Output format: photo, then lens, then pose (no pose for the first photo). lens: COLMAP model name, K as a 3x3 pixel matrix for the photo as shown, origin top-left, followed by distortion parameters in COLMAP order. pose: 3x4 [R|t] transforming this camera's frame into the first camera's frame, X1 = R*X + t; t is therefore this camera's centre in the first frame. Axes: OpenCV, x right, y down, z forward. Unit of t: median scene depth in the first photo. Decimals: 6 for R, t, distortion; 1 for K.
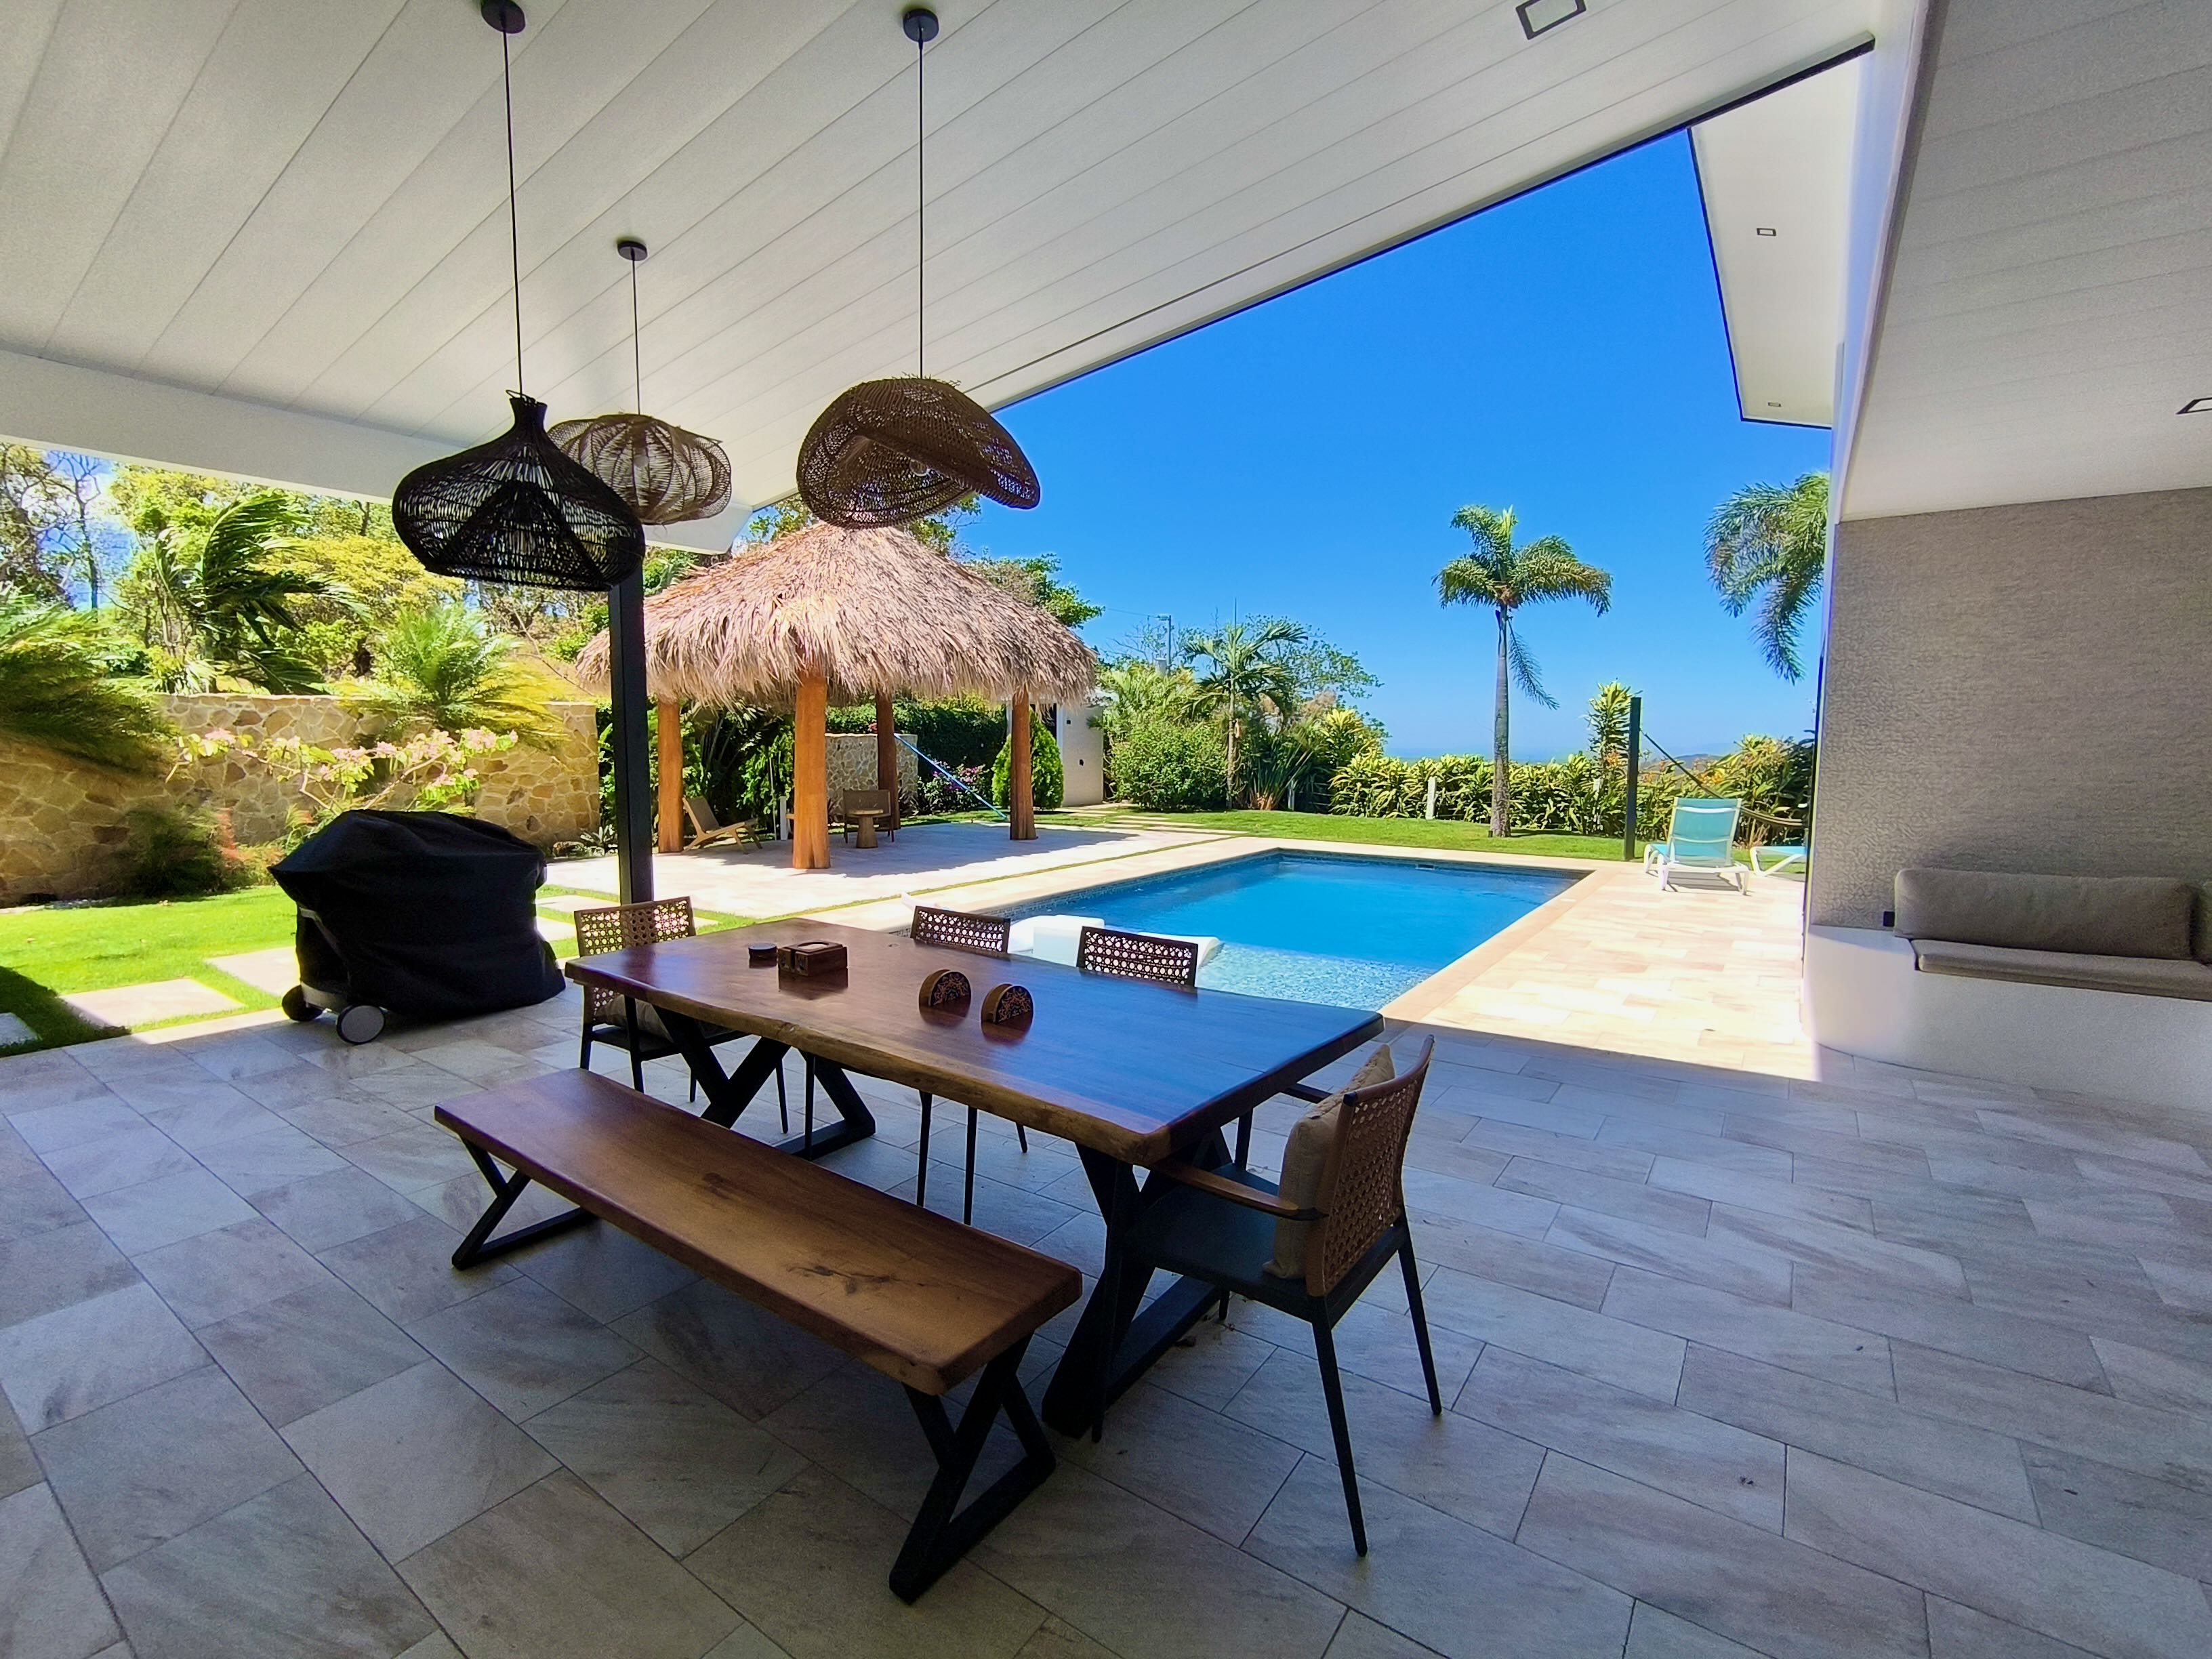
lens RADIAL K [[999.9, 0, 1106.0], [0, 999.9, 829.5], [0, 0, 1]] dist [-0.045837, 0.024053]
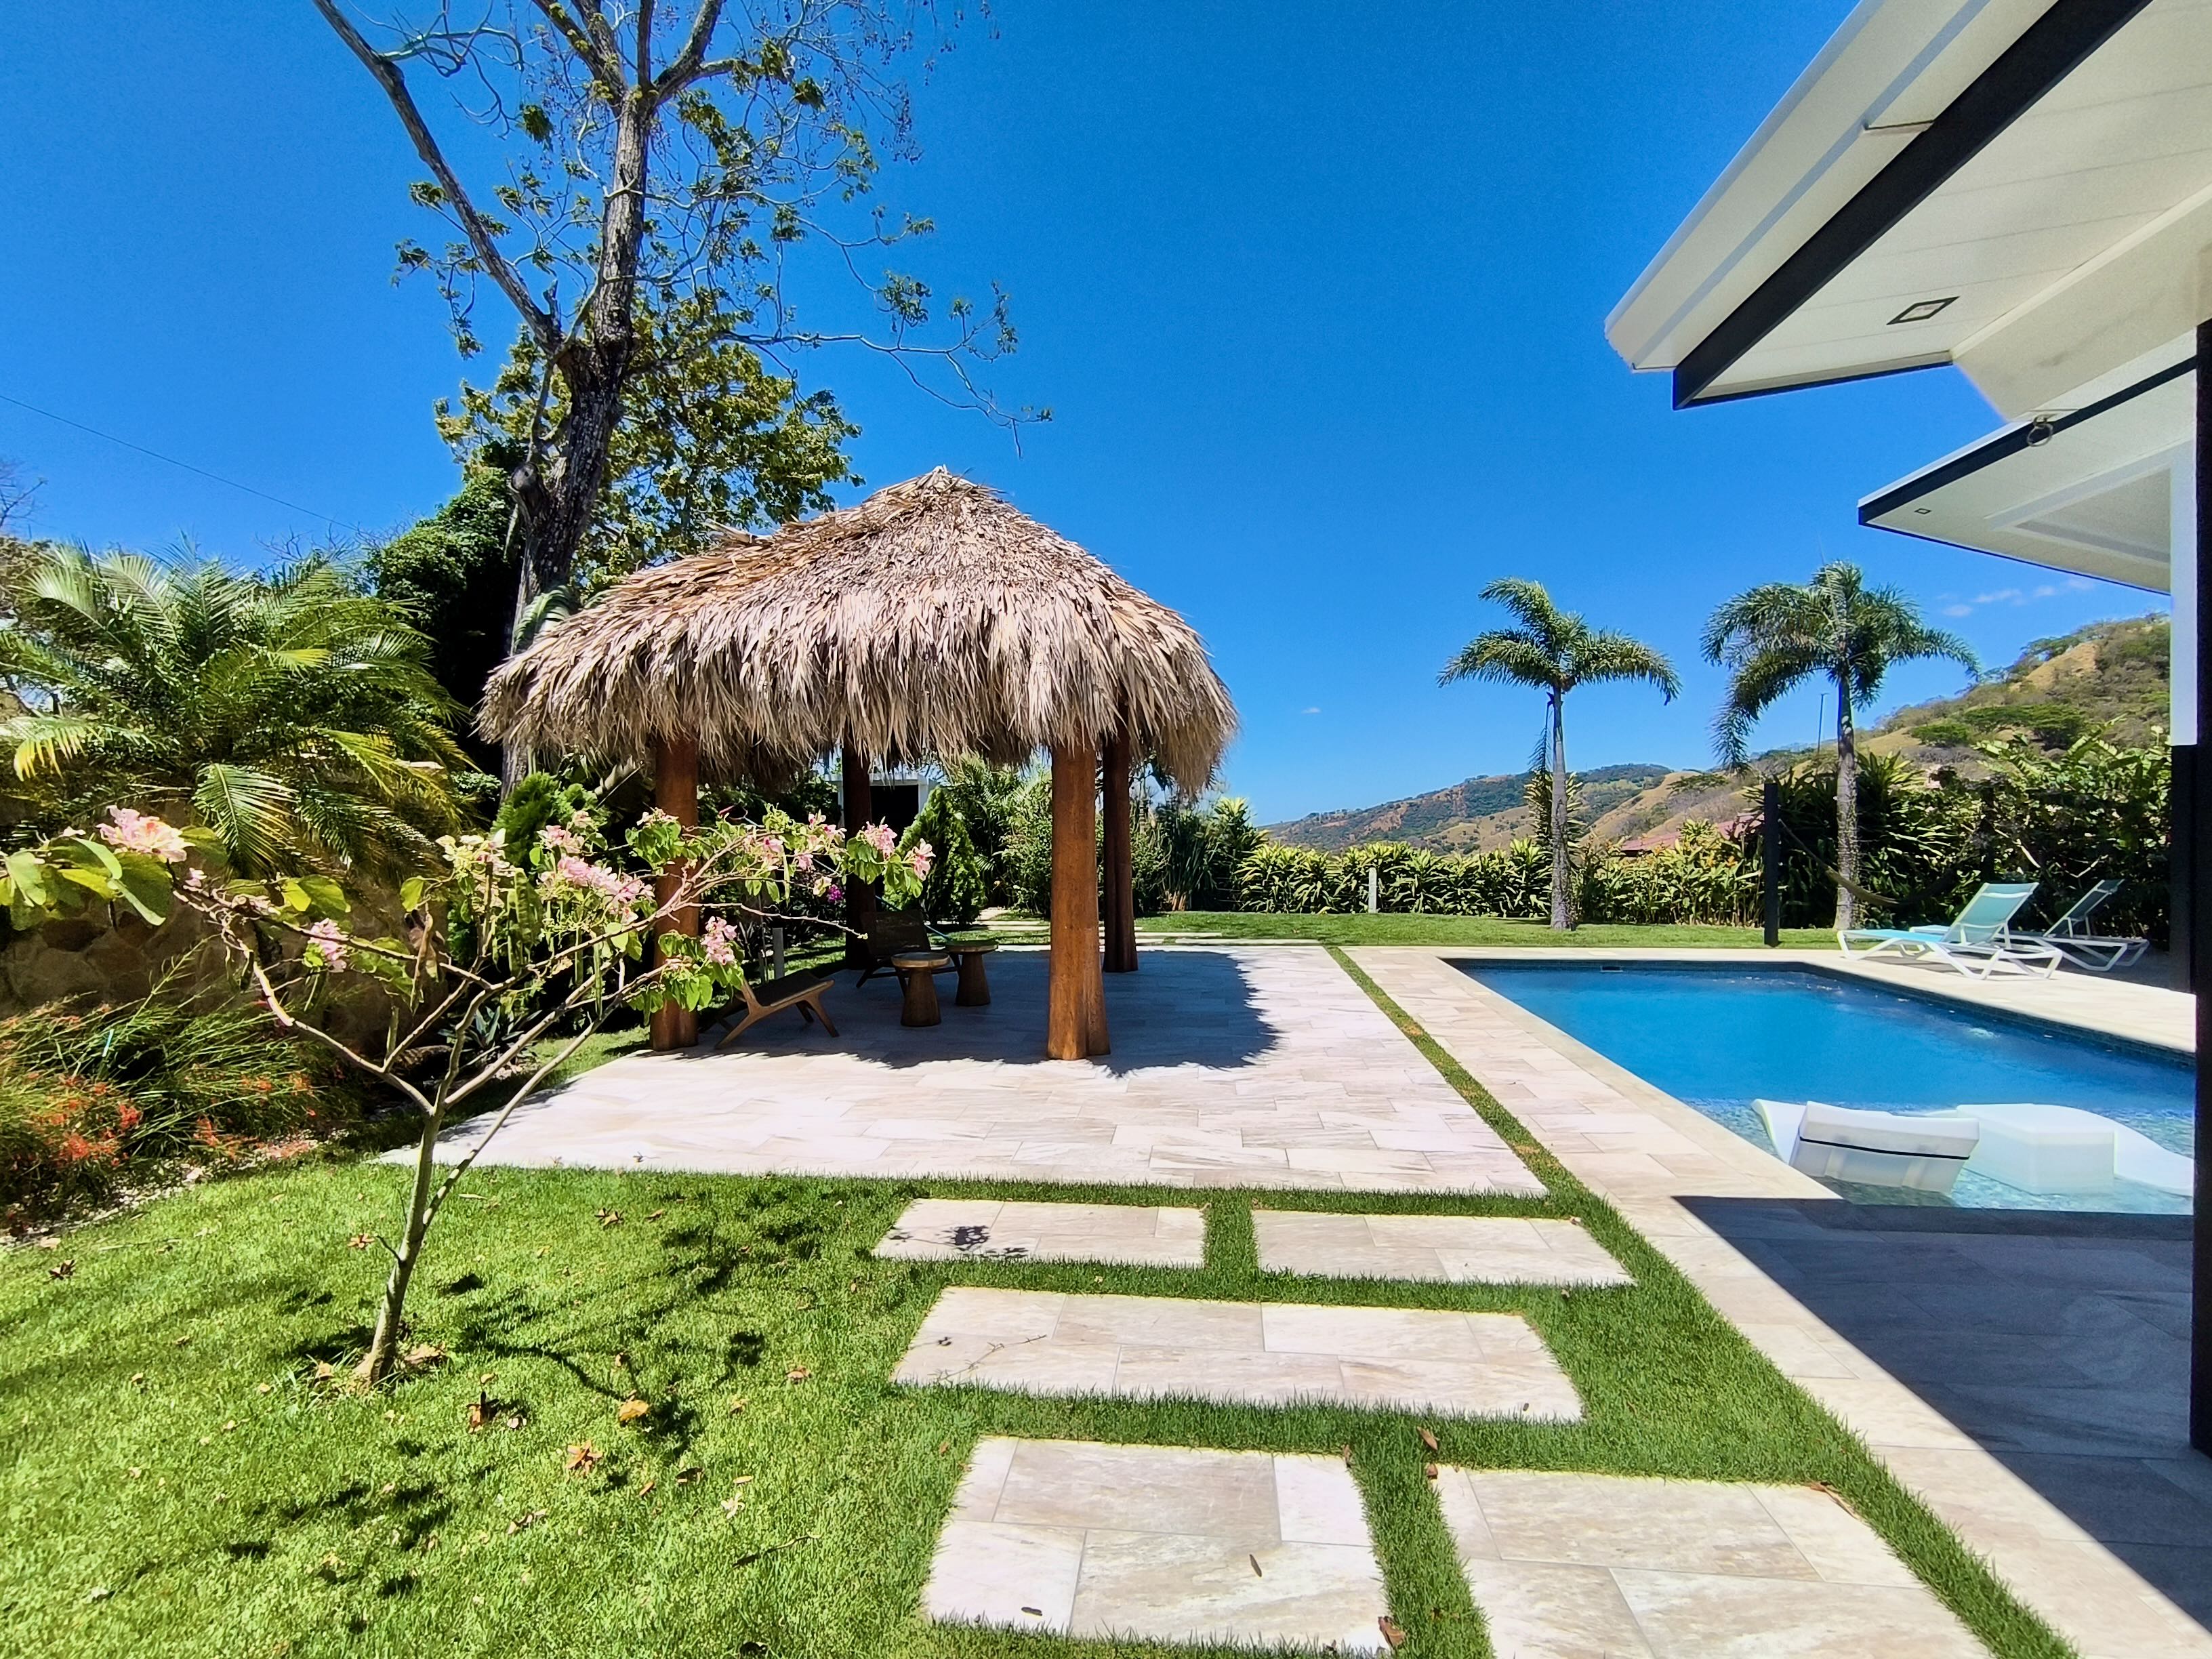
lens RADIAL K [[999.9, 0, 1106.0], [0, 999.9, 829.5], [0, 0, 1]] dist [-0.045837, 0.024053]
pose [[0.878748, -0.006813, 0.477238, -0.334527], [0.050210, 0.995670, -0.078237, -0.026663], [-0.474638, 0.092713, 0.875284, 0.280507]]
